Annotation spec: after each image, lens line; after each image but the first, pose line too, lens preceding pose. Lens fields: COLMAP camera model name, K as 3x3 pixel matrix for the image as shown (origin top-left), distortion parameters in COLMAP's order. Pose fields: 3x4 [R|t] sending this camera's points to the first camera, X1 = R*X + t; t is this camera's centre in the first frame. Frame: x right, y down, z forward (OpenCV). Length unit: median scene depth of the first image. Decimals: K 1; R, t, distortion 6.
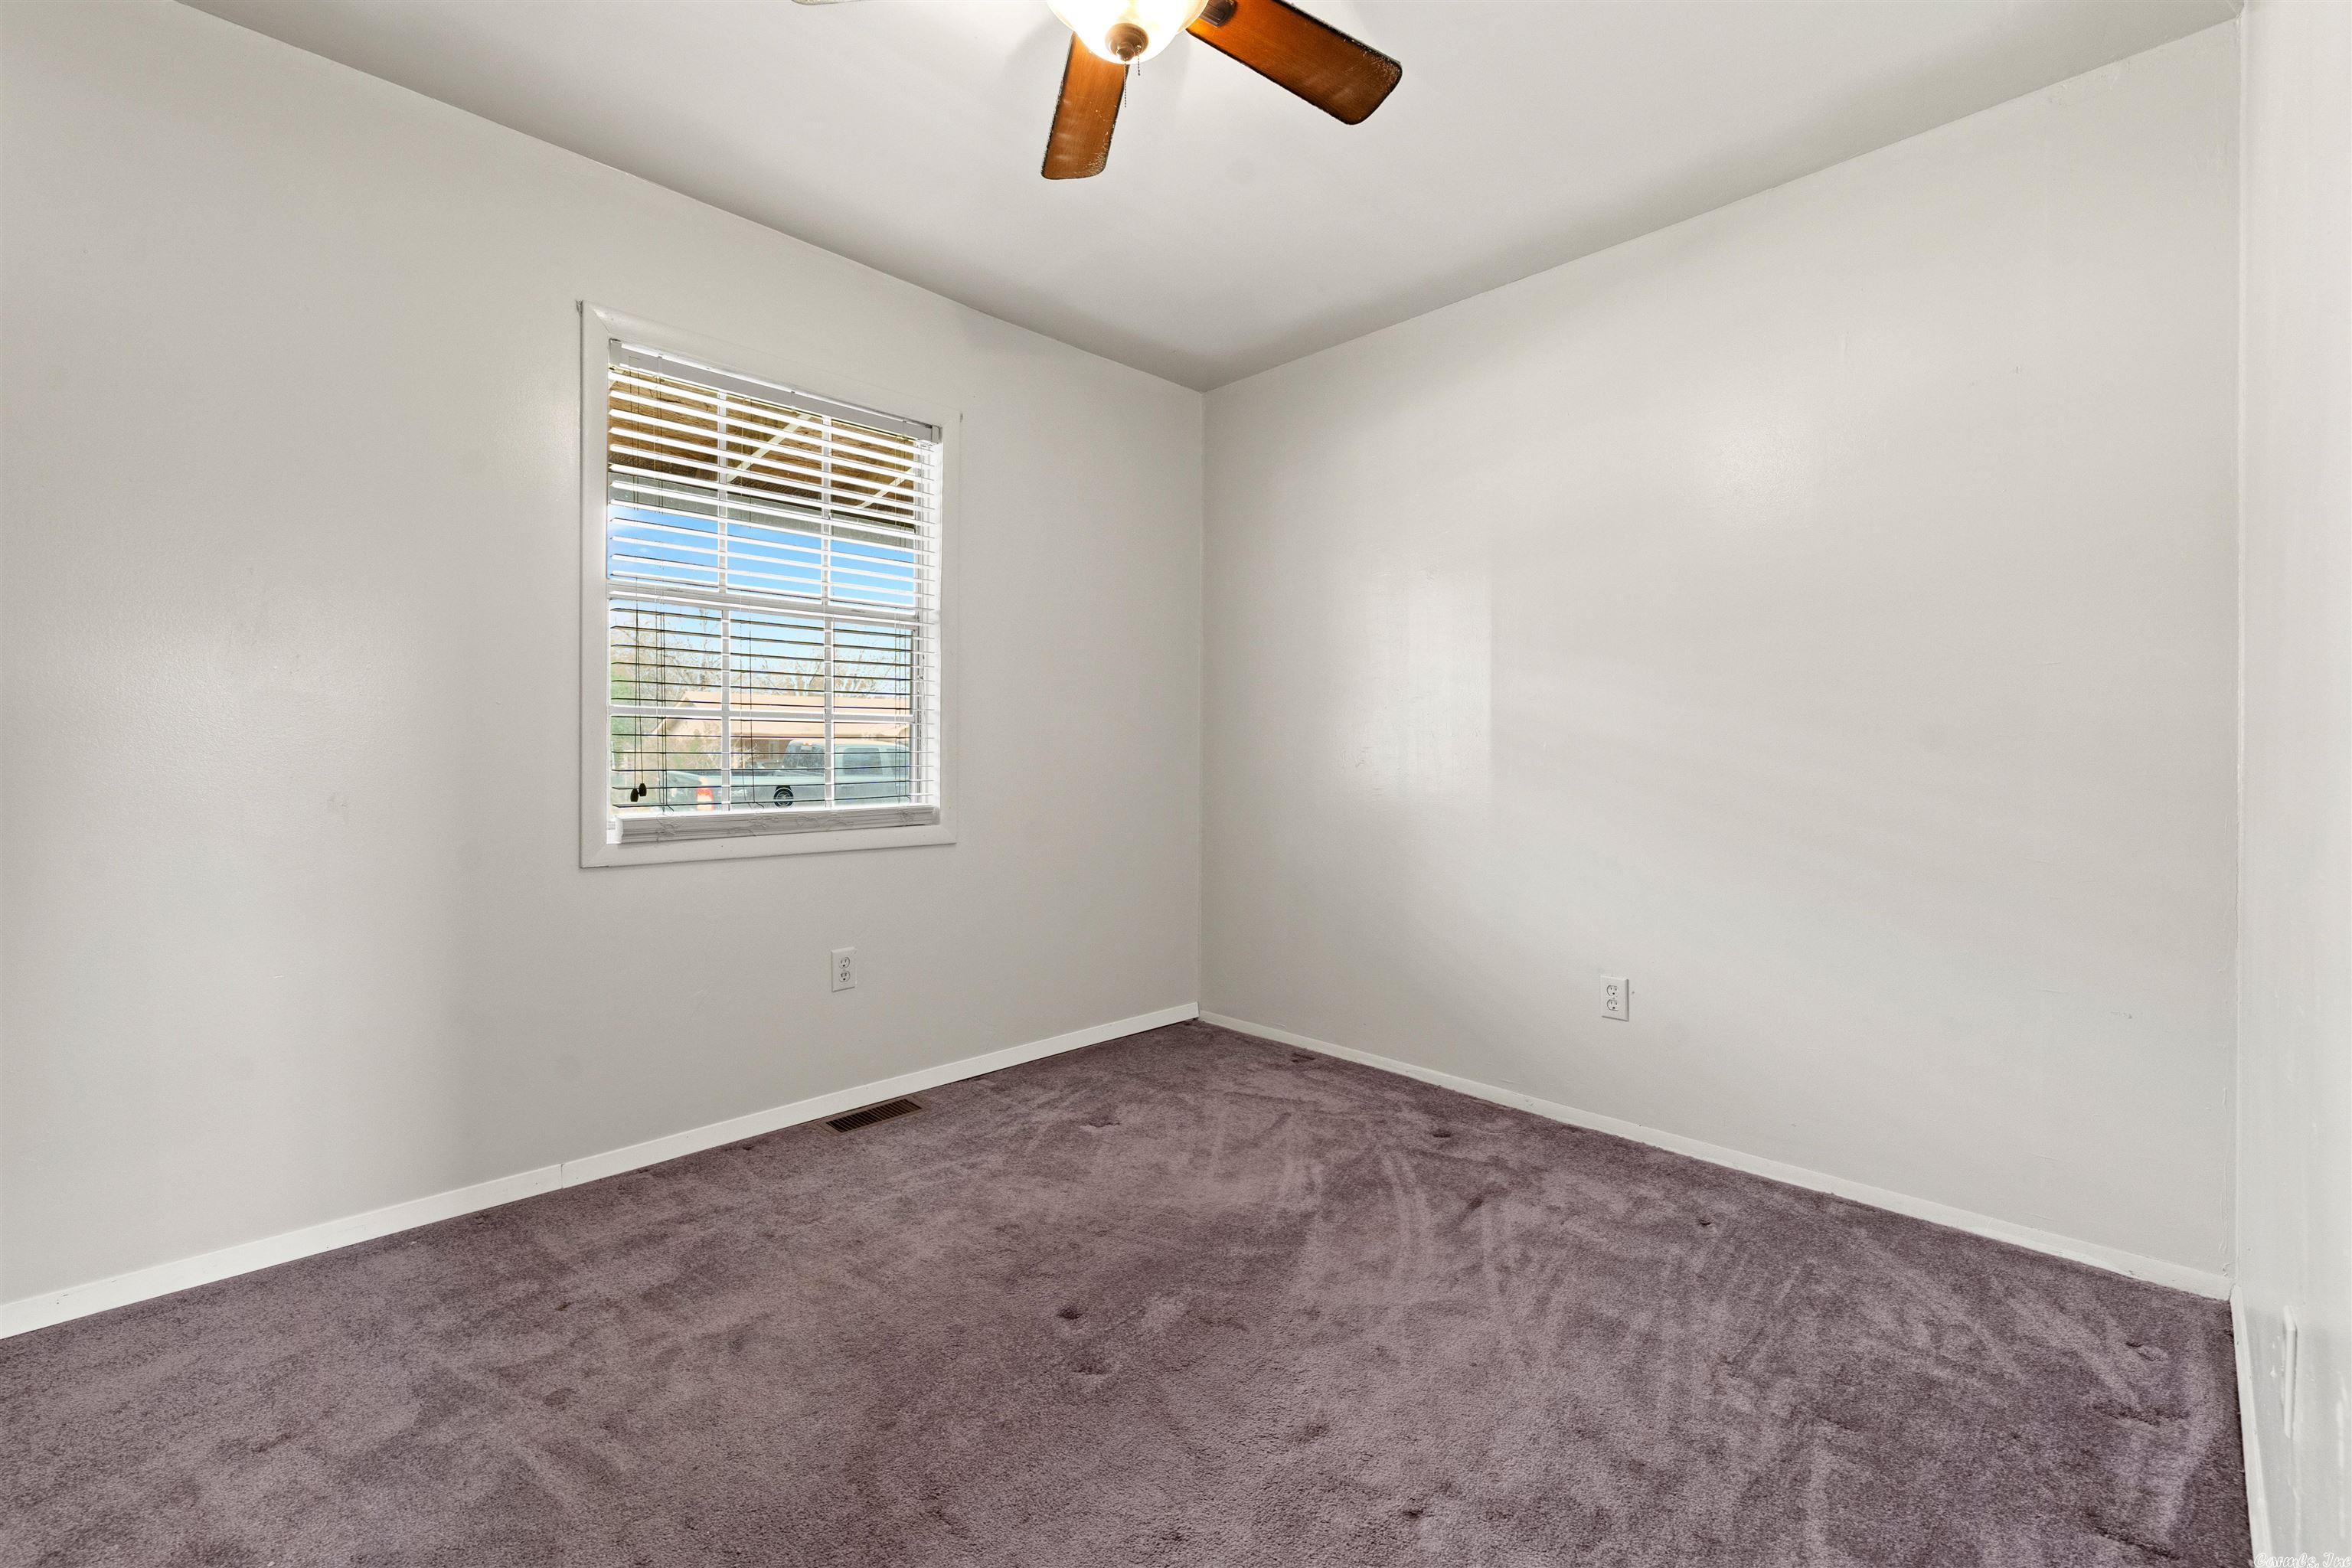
lens RADIAL K [[961.3, 0, 1174.1], [0, 961.3, 779.7], [0, 0, 1]] dist [0.008687, -0.003073]
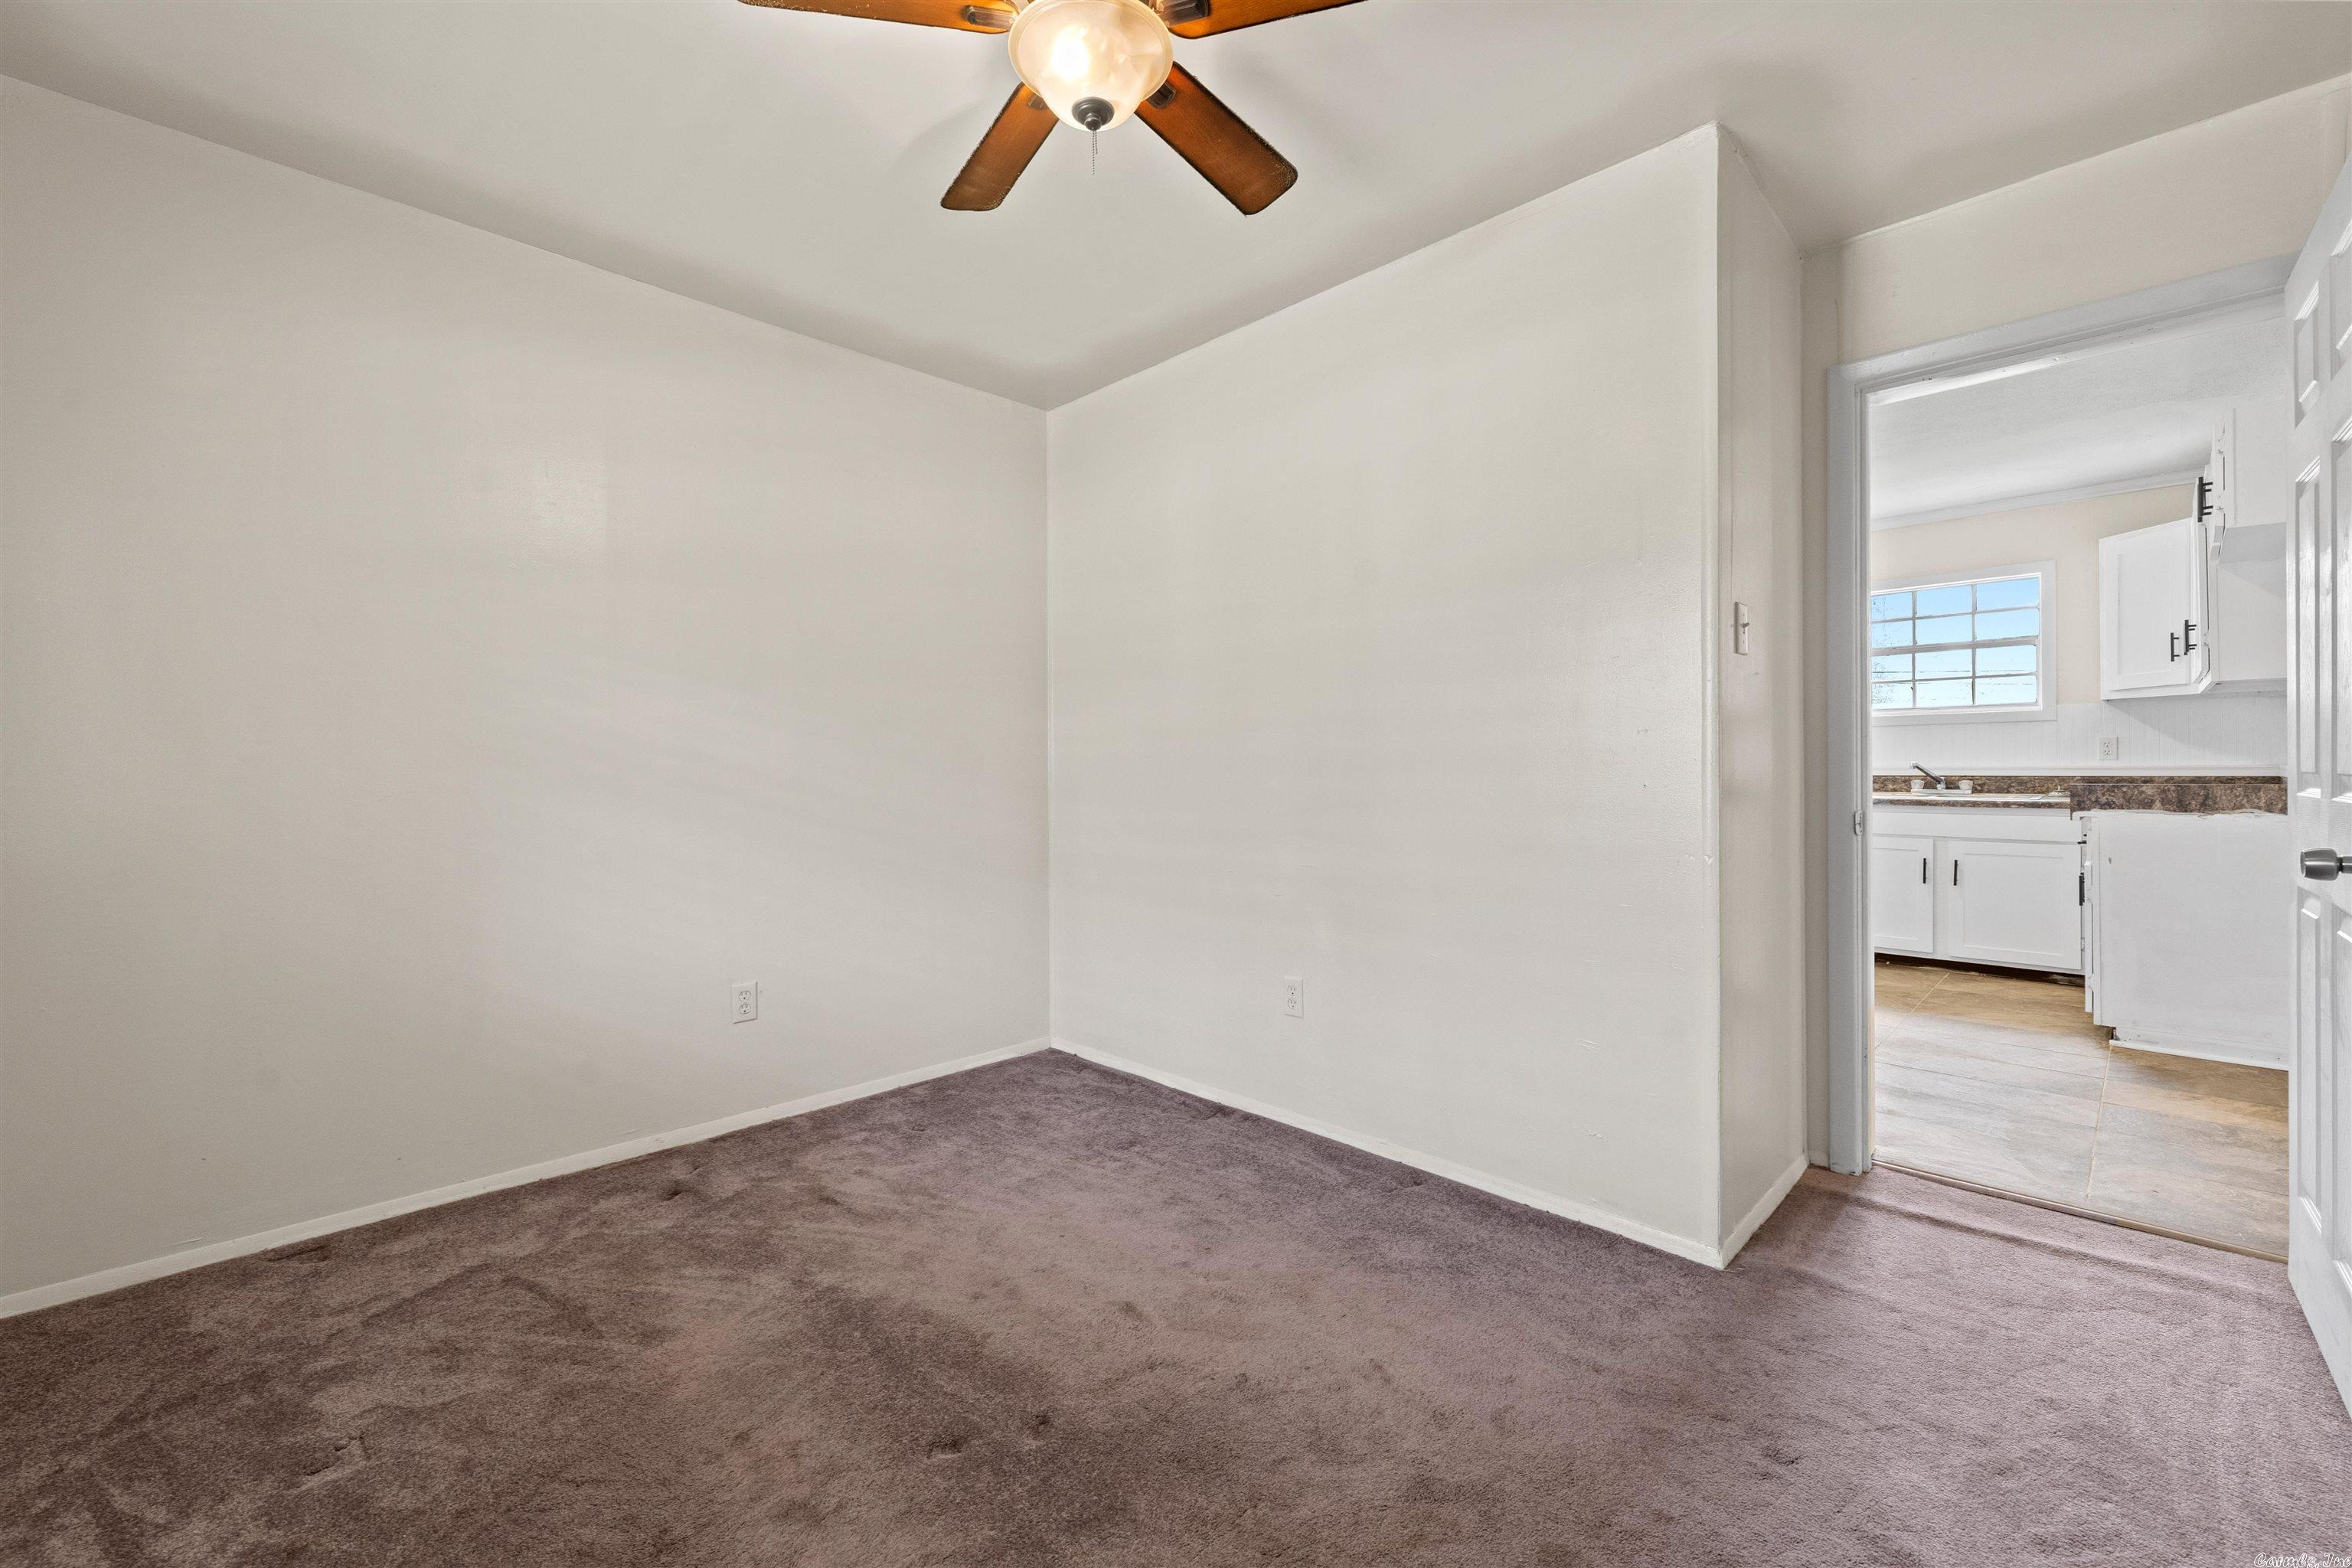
lens RADIAL K [[961.3, 0, 1172.4], [0, 961.3, 784.8], [0, 0, 1]] dist [0.008687, -0.003073]
pose [[0.008421, -0.025071, 0.999650, -0.700224], [0.026977, 0.999327, 0.024836, -0.037817], [-0.999601, 0.026759, 0.009092, 0.558424]]
